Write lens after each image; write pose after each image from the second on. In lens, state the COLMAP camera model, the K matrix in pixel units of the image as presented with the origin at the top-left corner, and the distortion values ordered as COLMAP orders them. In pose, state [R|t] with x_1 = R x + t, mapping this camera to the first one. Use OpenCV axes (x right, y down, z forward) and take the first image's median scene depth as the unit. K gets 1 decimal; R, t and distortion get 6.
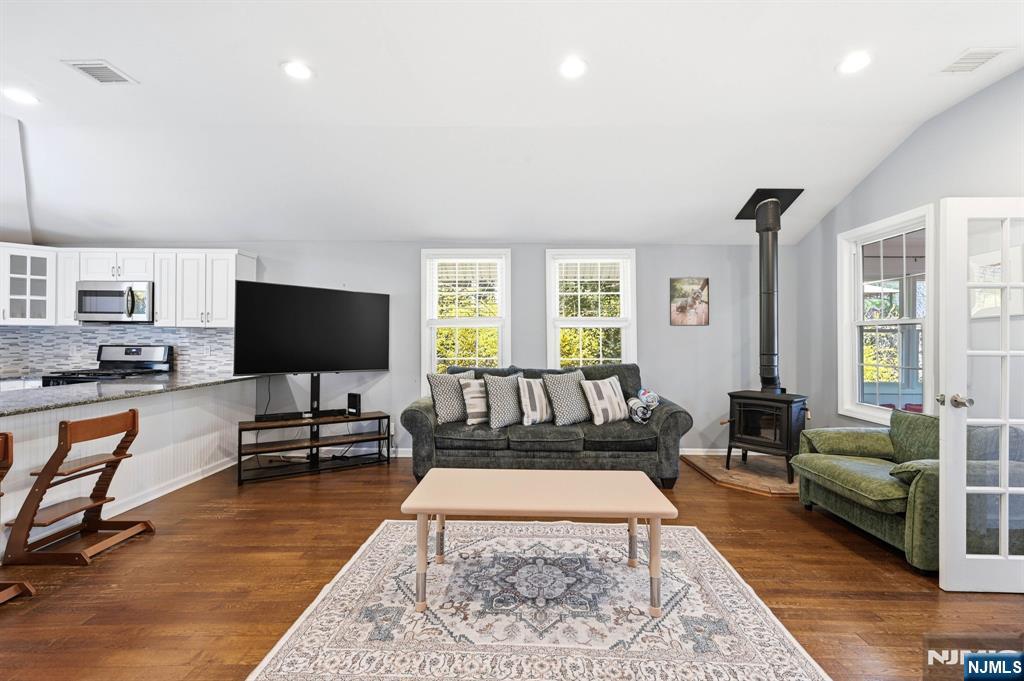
lens RADIAL K [[449.4, 0, 524.2], [0, 449.4, 337.4], [0, 0, 1]] dist [-0.001821, -0.000377]
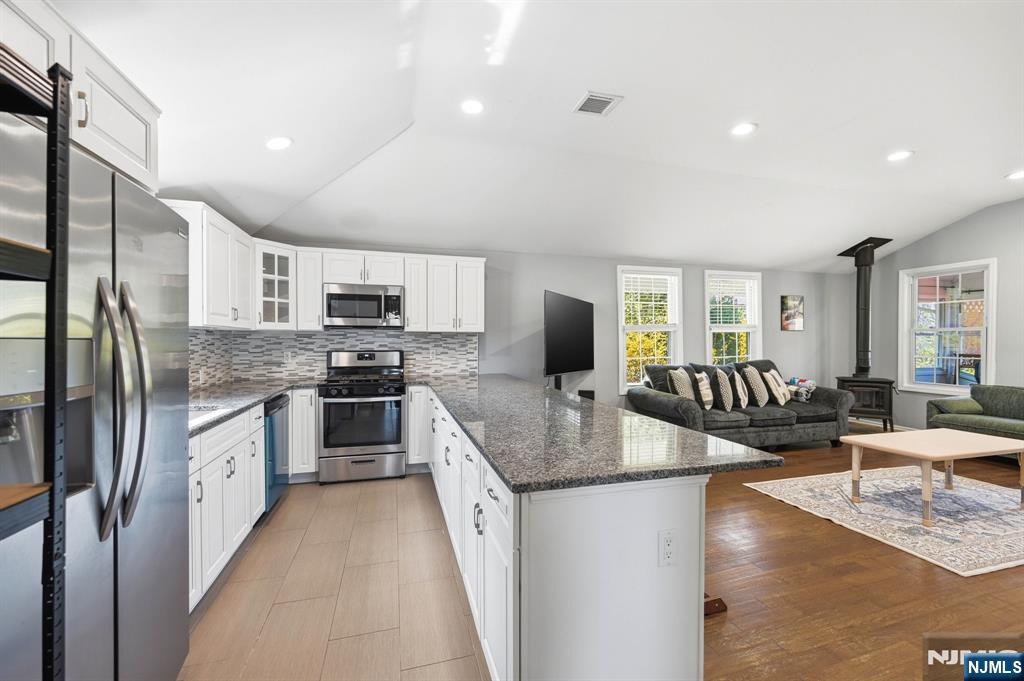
lens RADIAL K [[418.3, 0, 514.4], [0, 418.3, 342.8], [0, 0, 1]] dist [0.000109, -0.000032]
pose [[0.956511, -0.007389, 0.291602, -0.880551], [0.004200, 0.999924, 0.011560, -0.008535], [-0.291665, -0.009832, 0.956470, 0.037428]]
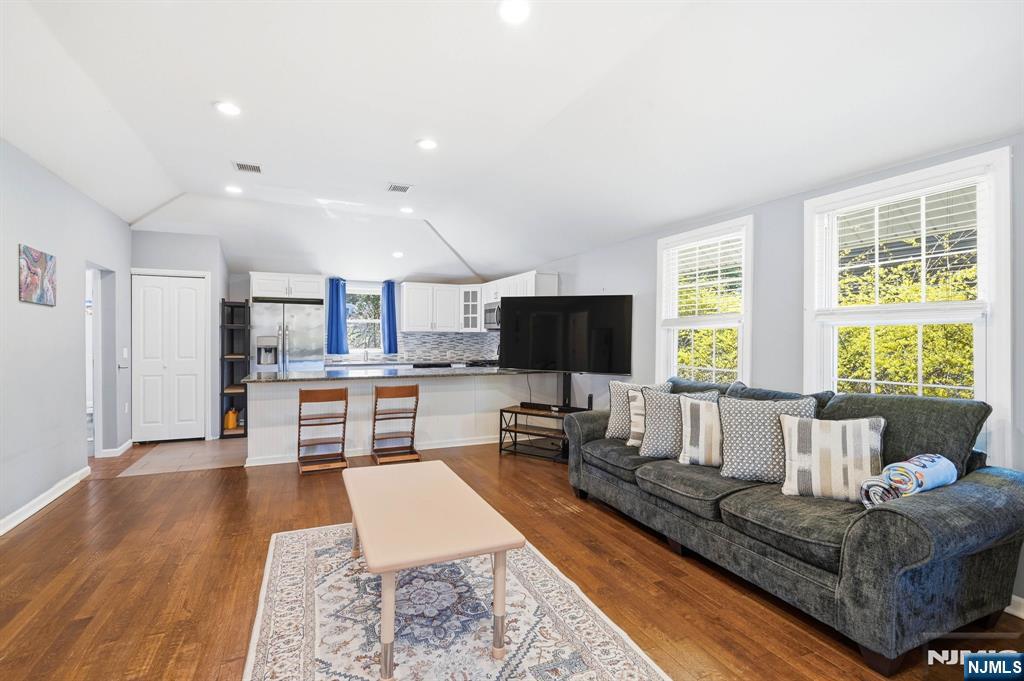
lens RADIAL K [[461.6, 0, 490.6], [0, 461.6, 335.1], [0, 0, 1]] dist [0.001341, 0.000288]
pose [[0.394670, -0.004654, -0.918811, 0.512721], [-0.000607, 0.999986, -0.005326, -0.006135], [0.918823, 0.002660, 0.394662, 0.379773]]
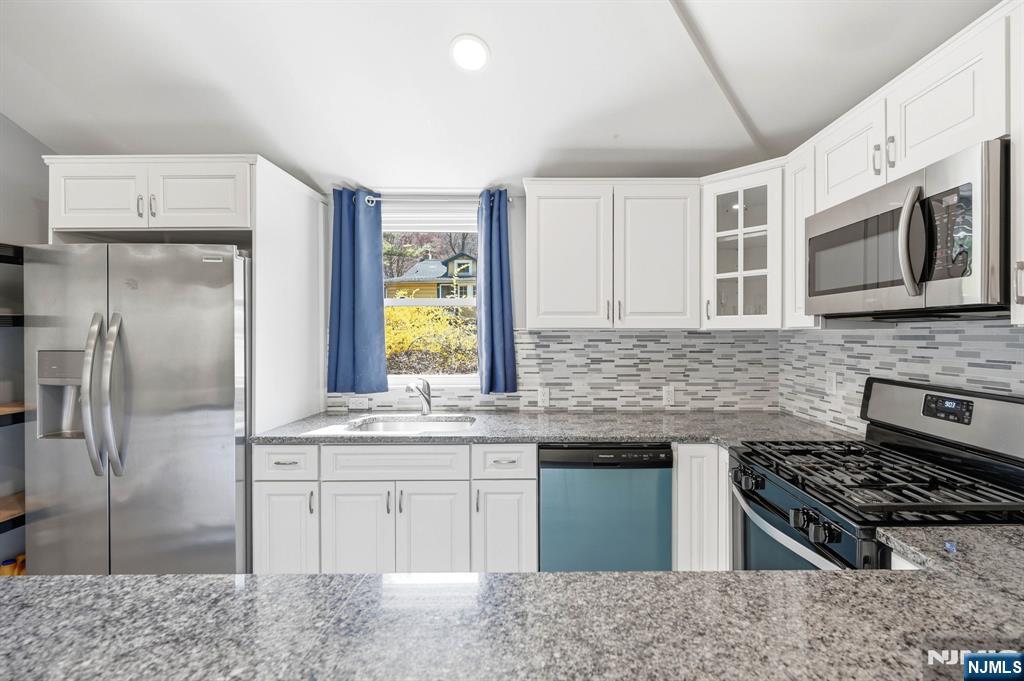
lens RADIAL K [[450.0, 0, 545.5], [0, 450.0, 334.6], [0, 0, 1]] dist [-0.000194, -0.000177]
pose [[0.015790, -0.004457, -0.999865, -0.604086], [0.003804, 0.999983, -0.004398, -0.019673], [0.999868, -0.003734, 0.015807, 0.766170]]
